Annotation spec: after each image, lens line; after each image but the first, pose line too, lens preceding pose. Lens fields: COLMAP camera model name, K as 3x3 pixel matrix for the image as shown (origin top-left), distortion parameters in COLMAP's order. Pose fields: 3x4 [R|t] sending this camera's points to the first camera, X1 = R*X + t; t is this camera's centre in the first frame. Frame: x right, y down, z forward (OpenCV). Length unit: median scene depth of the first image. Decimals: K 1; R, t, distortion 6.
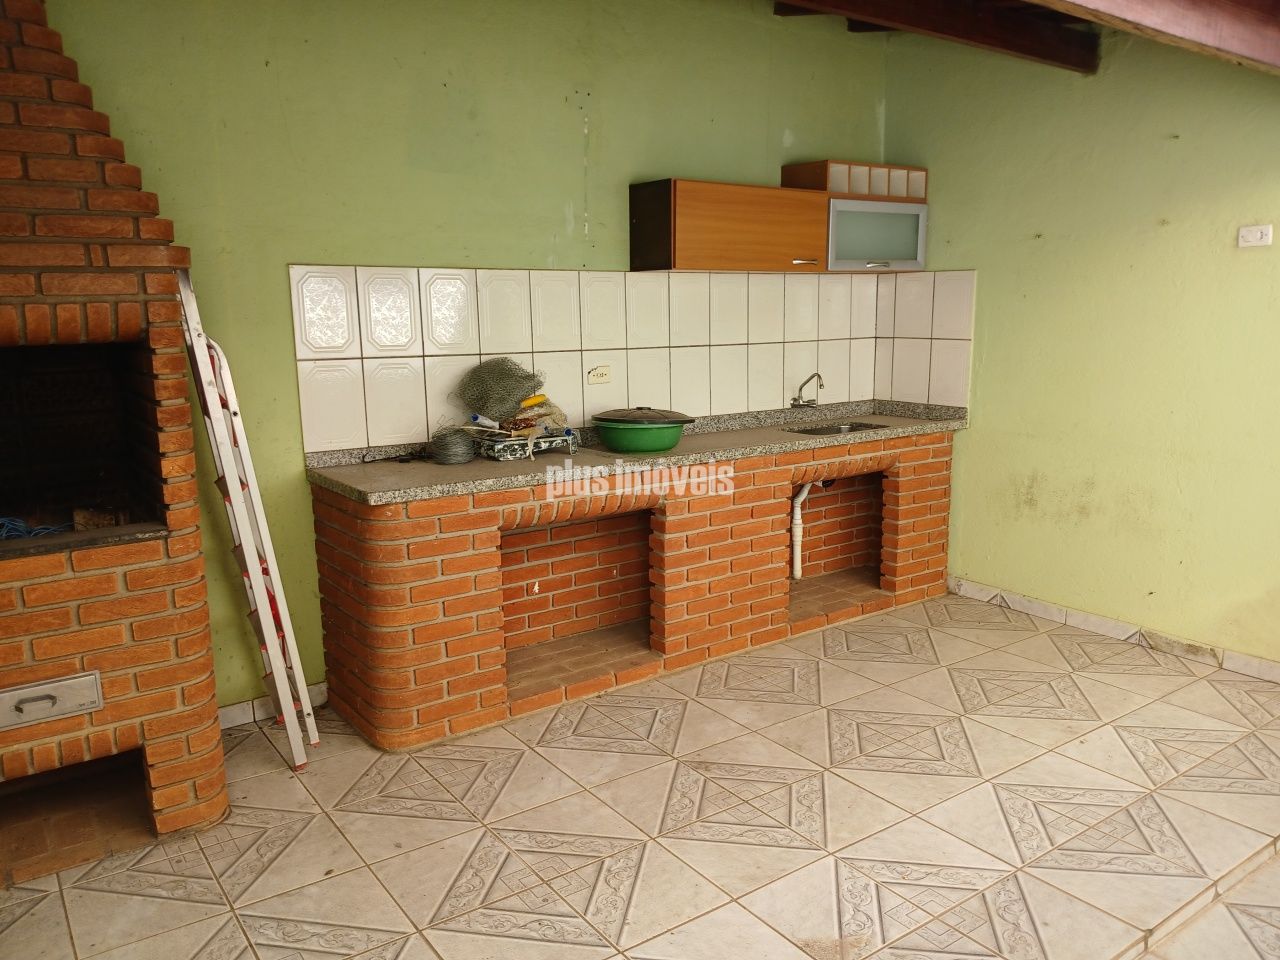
lens RADIAL K [[976.7, 0, 637.9], [0, 976.7, 493.0], [0, 0, 1]] dist [0.099034, -0.209635]
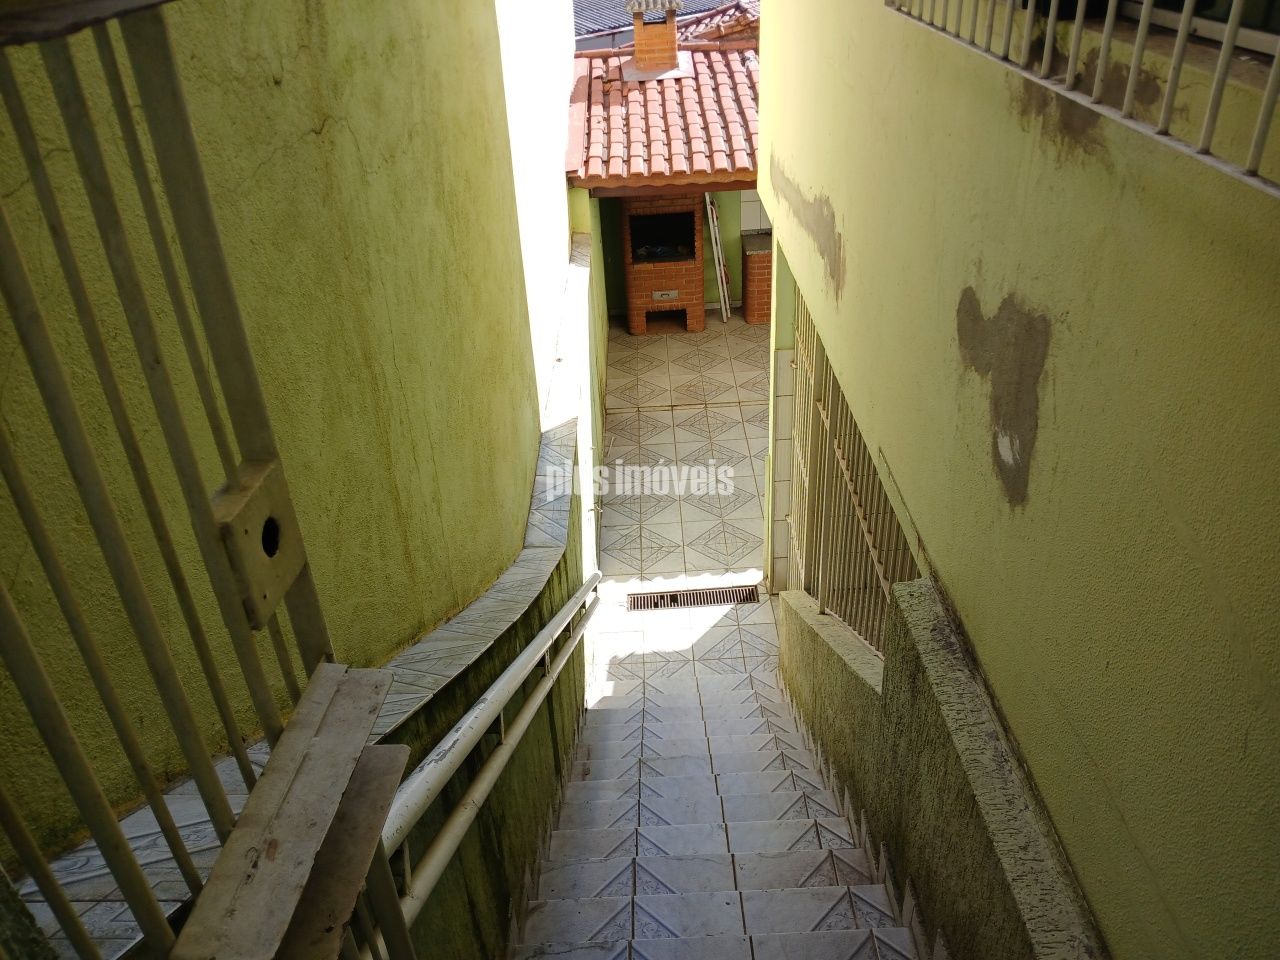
lens RADIAL K [[983.3, 0, 644.1], [0, 983.3, 491.7], [0, 0, 1]] dist [0.105966, -0.223343]
pose [[0.824605, 0.269337, -0.497478, 1.317956], [-0.061190, 0.916694, 0.394877, -0.542212], [0.562390, -0.295177, 0.772391, -2.059320]]
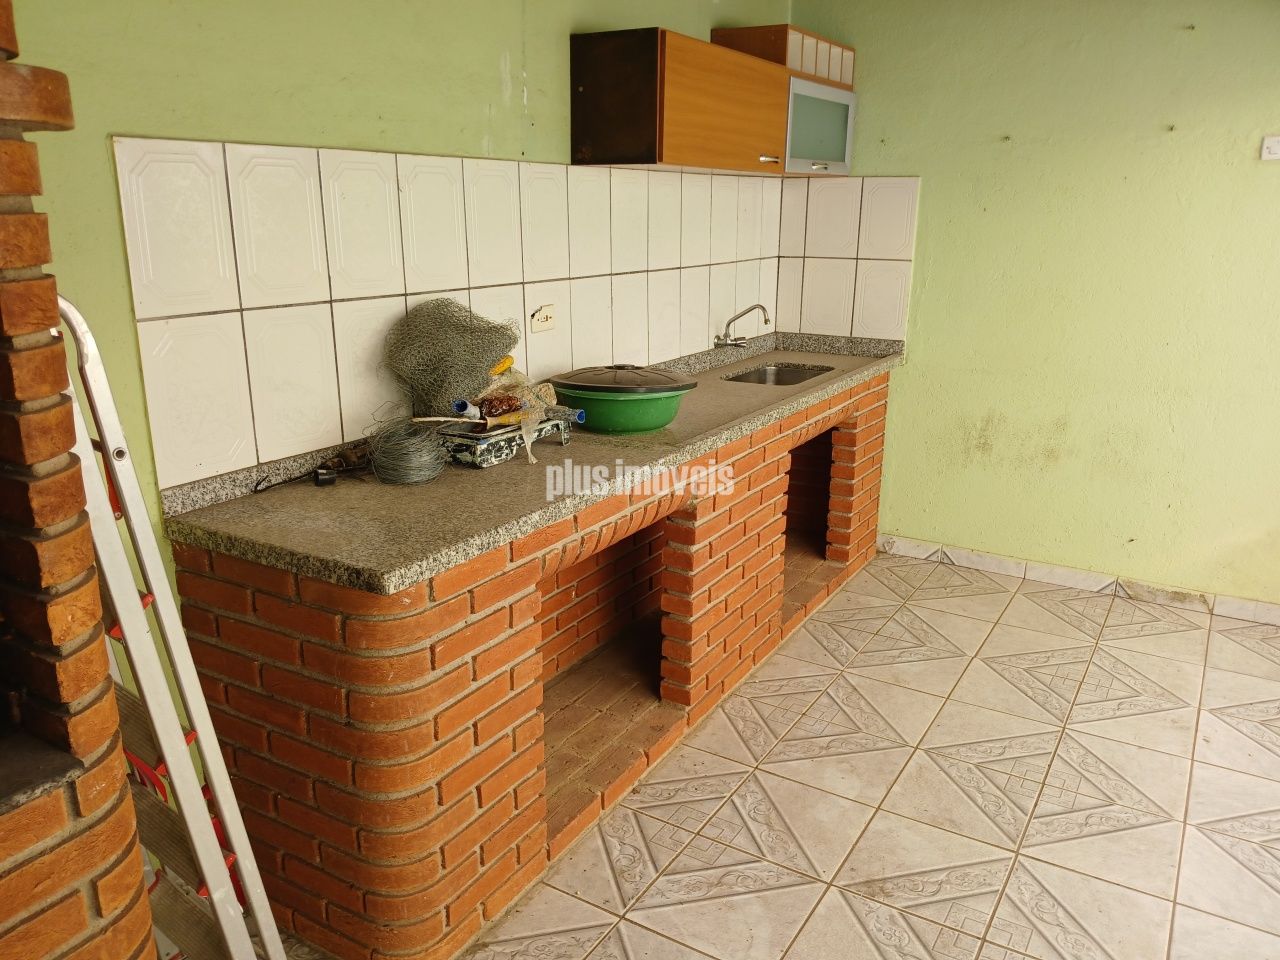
lens RADIAL K [[983.3, 0, 644.1], [0, 983.3, 491.7], [0, 0, 1]] dist [0.105966, -0.223343]
pose [[0.920545, -0.094761, 0.378969, -0.307141], [0.060161, 0.992948, 0.102152, -0.081789], [-0.385977, -0.071237, 0.919754, 0.398783]]
